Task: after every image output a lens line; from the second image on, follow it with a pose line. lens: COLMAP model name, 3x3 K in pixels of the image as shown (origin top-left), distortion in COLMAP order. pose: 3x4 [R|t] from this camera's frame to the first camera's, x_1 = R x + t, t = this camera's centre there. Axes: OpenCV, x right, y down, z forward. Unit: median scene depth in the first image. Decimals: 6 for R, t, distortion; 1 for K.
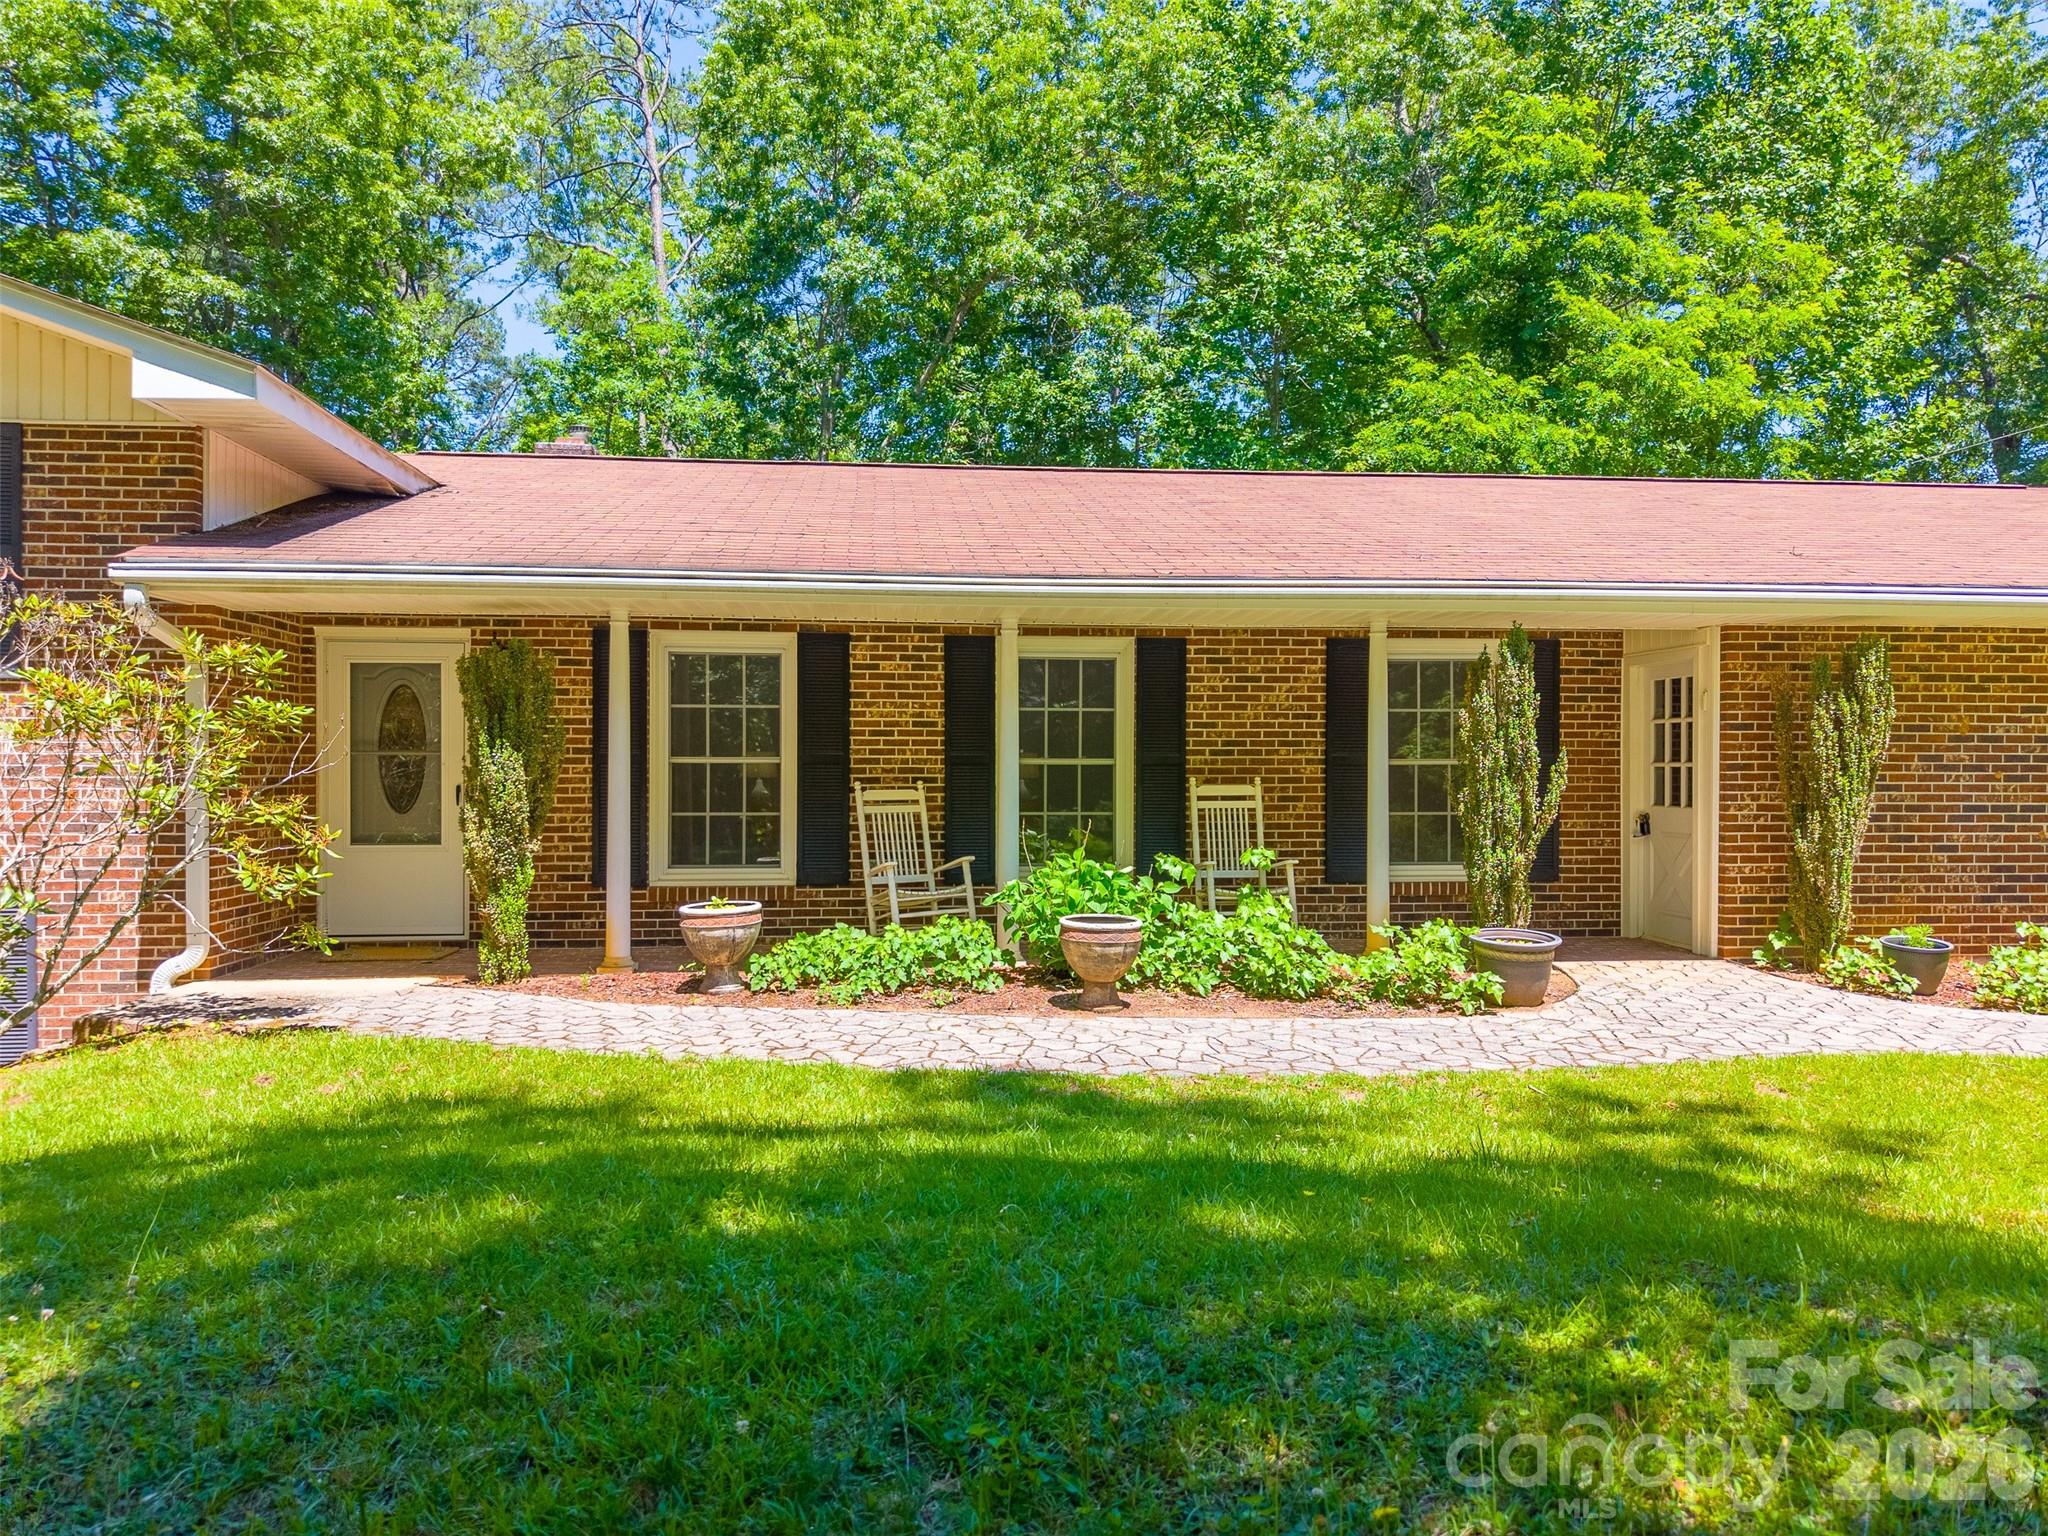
lens RADIAL K [[1368.4, 0, 1013.2], [0, 1368.4, 769.2], [0, 0, 1]] dist [0.024146, -0.026907]
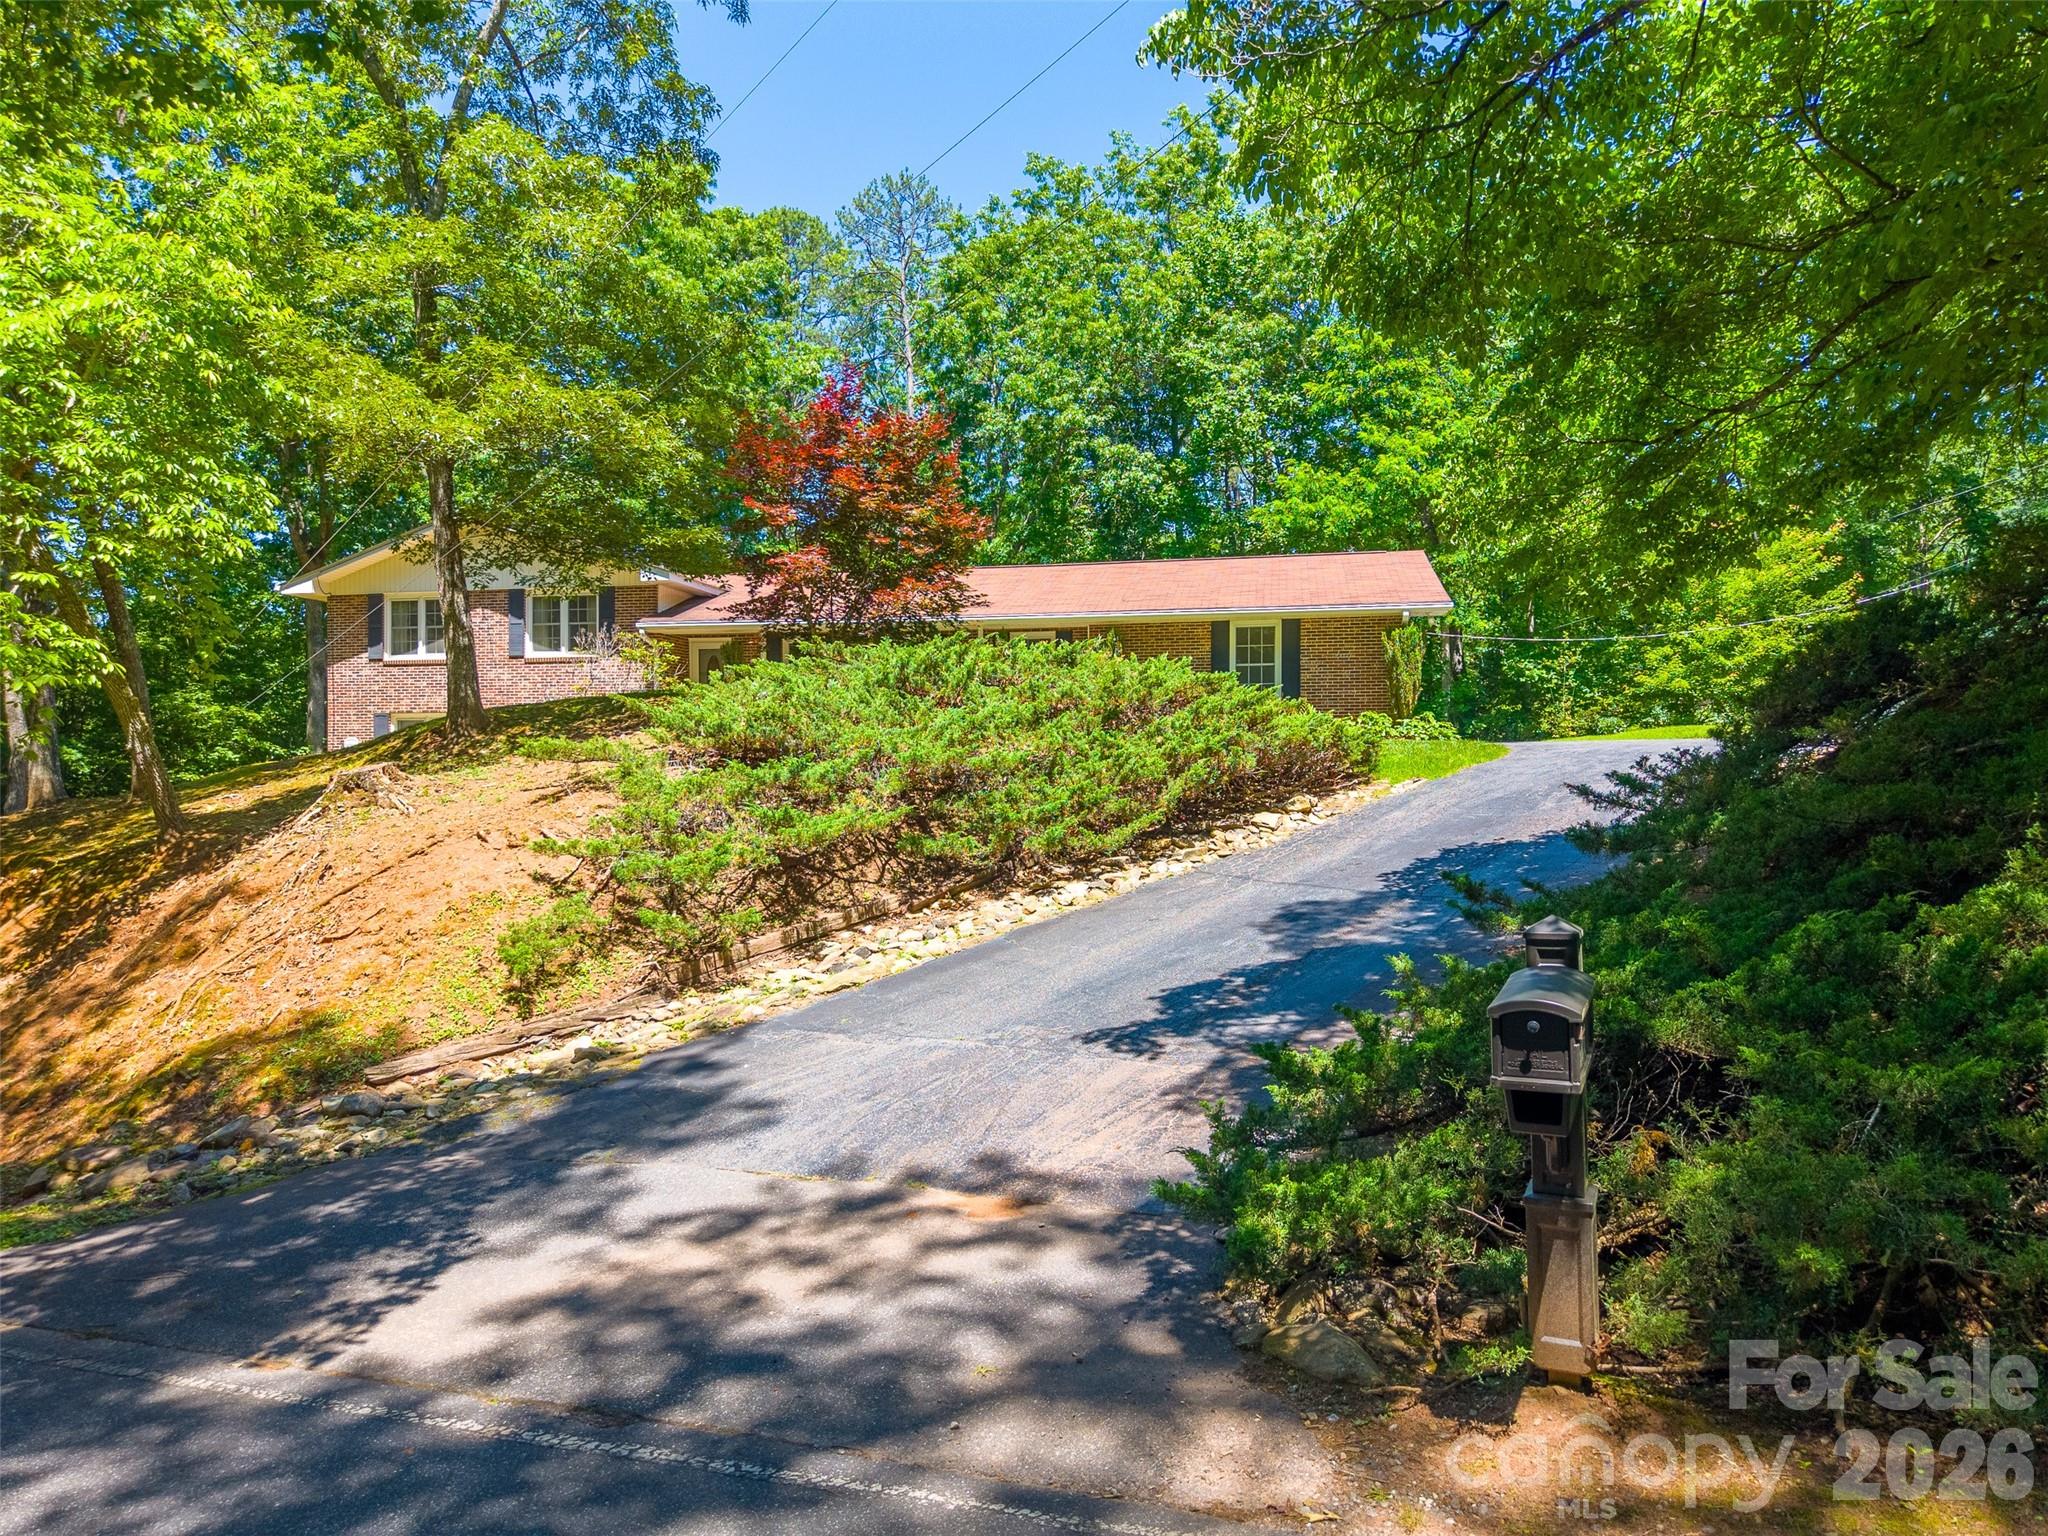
lens RADIAL K [[1358.3, 0, 1014.7], [0, 1358.3, 775.9], [0, 0, 1]] dist [0.039919, -0.047231]
pose [[0.958840, -0.004033, -0.283918, 1.116599], [0.003616, 0.999991, -0.001993, 0.226222], [0.283923, 0.000884, 0.958847, -1.824109]]
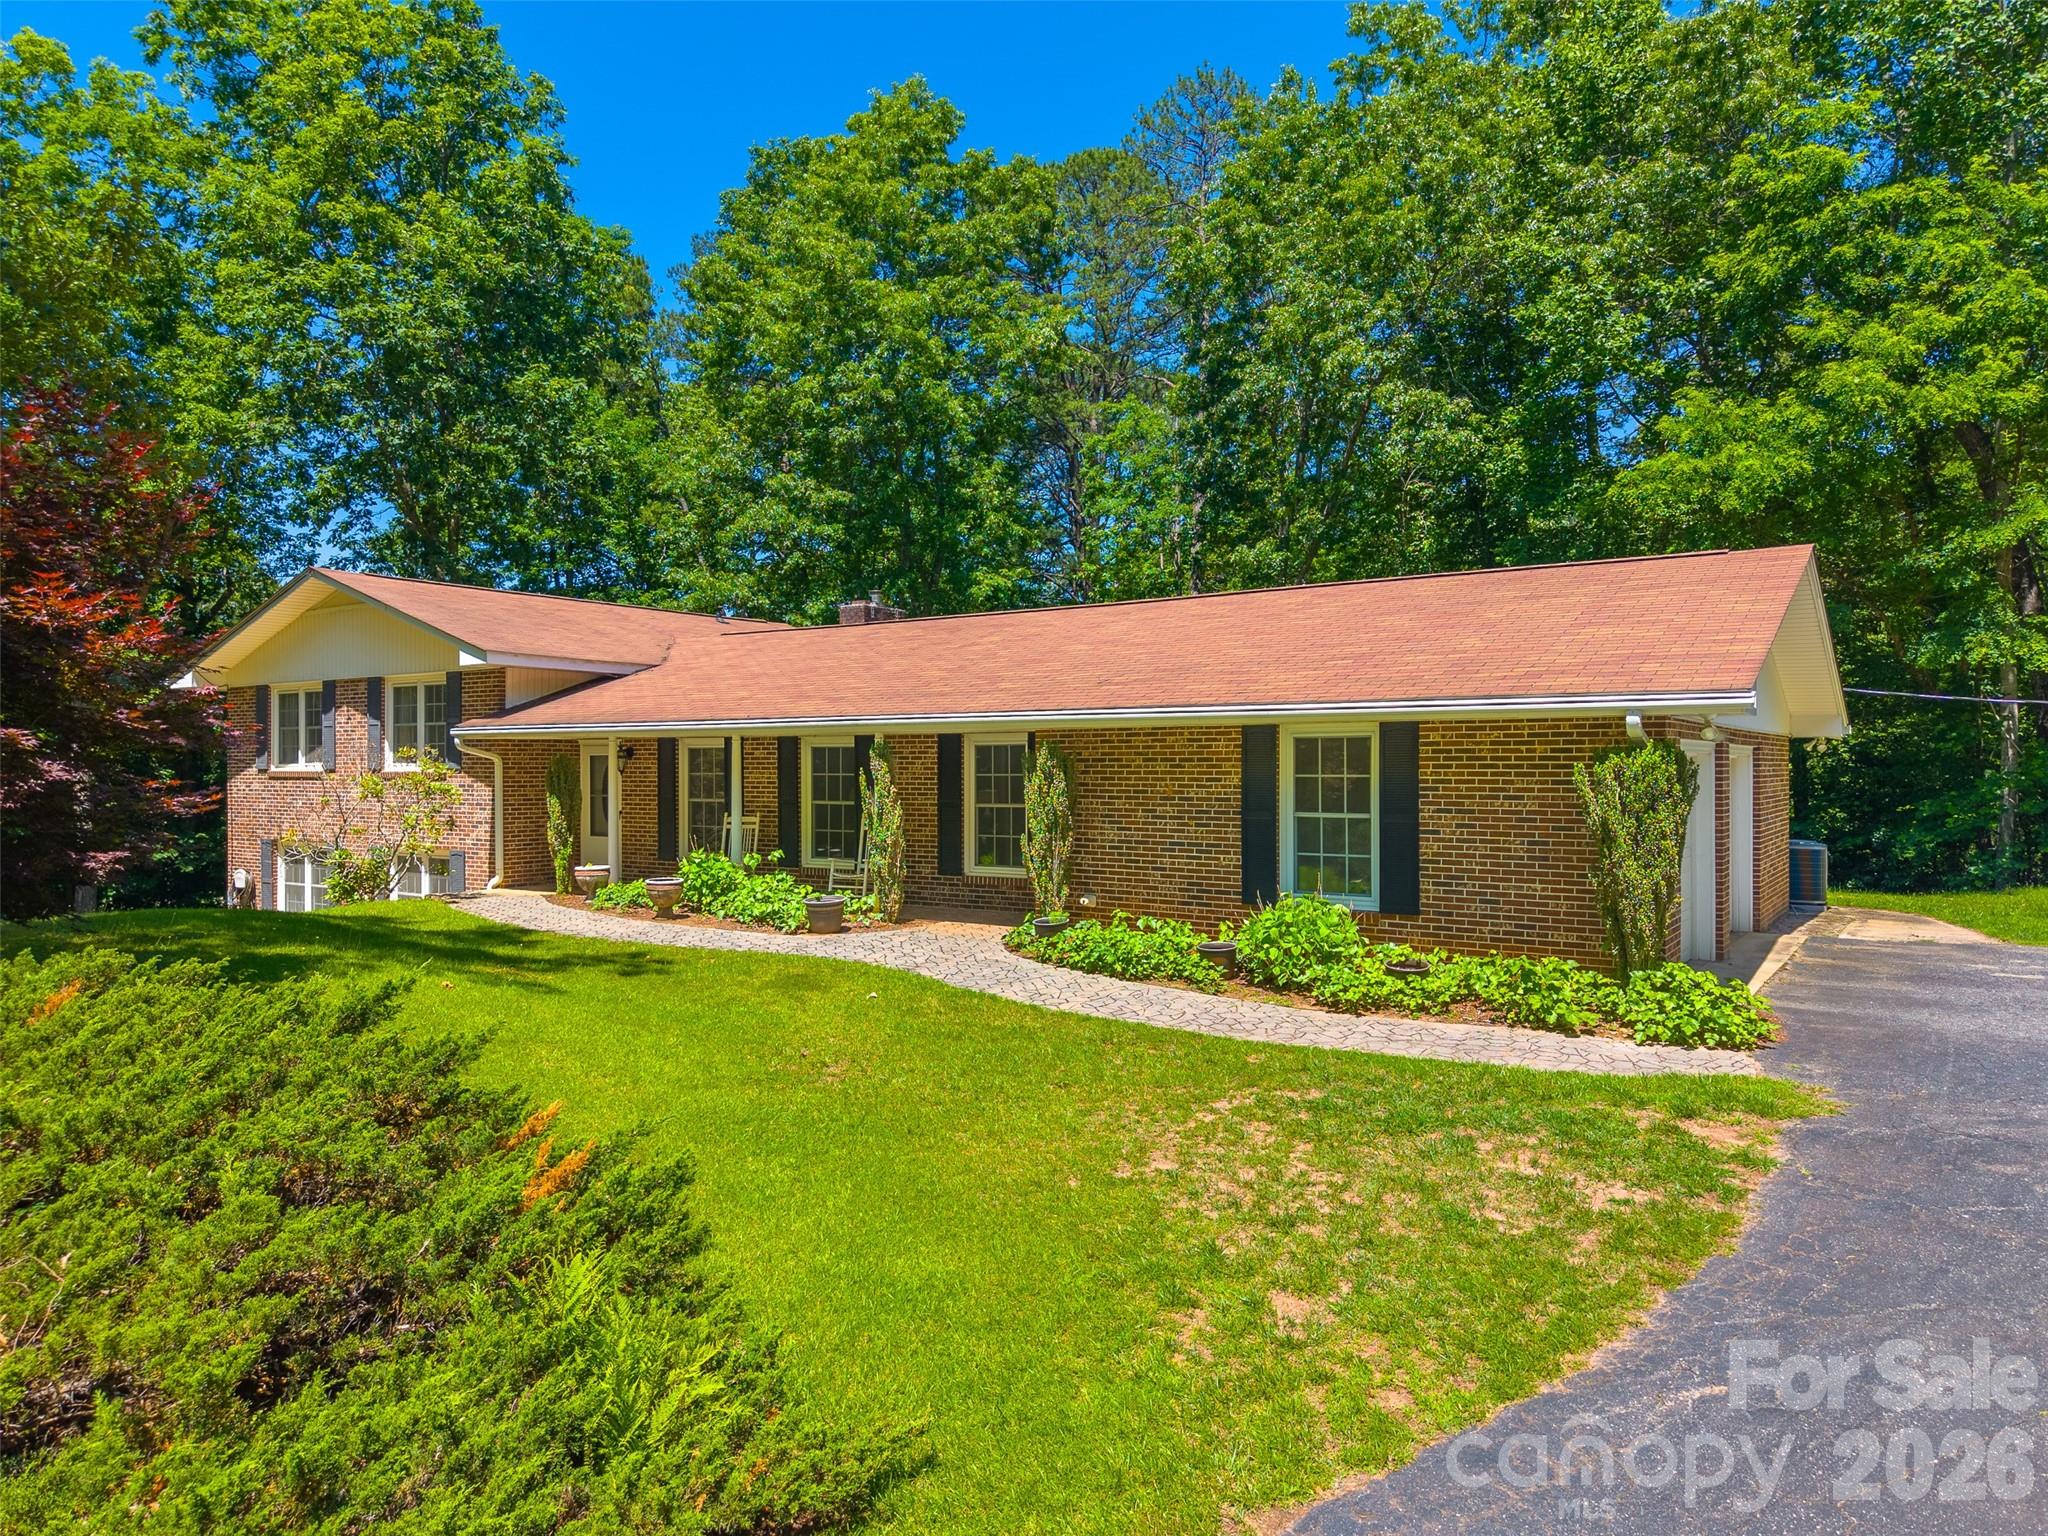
lens RADIAL K [[1368.4, 0, 1013.2], [0, 1368.4, 769.2], [0, 0, 1]] dist [0.024146, -0.026907]
pose [[0.765379, -0.001043, -0.643579, 1.435881], [0.000793, 0.999999, -0.000677, -0.050575], [0.643580, 0.000008, 0.765379, -0.266980]]
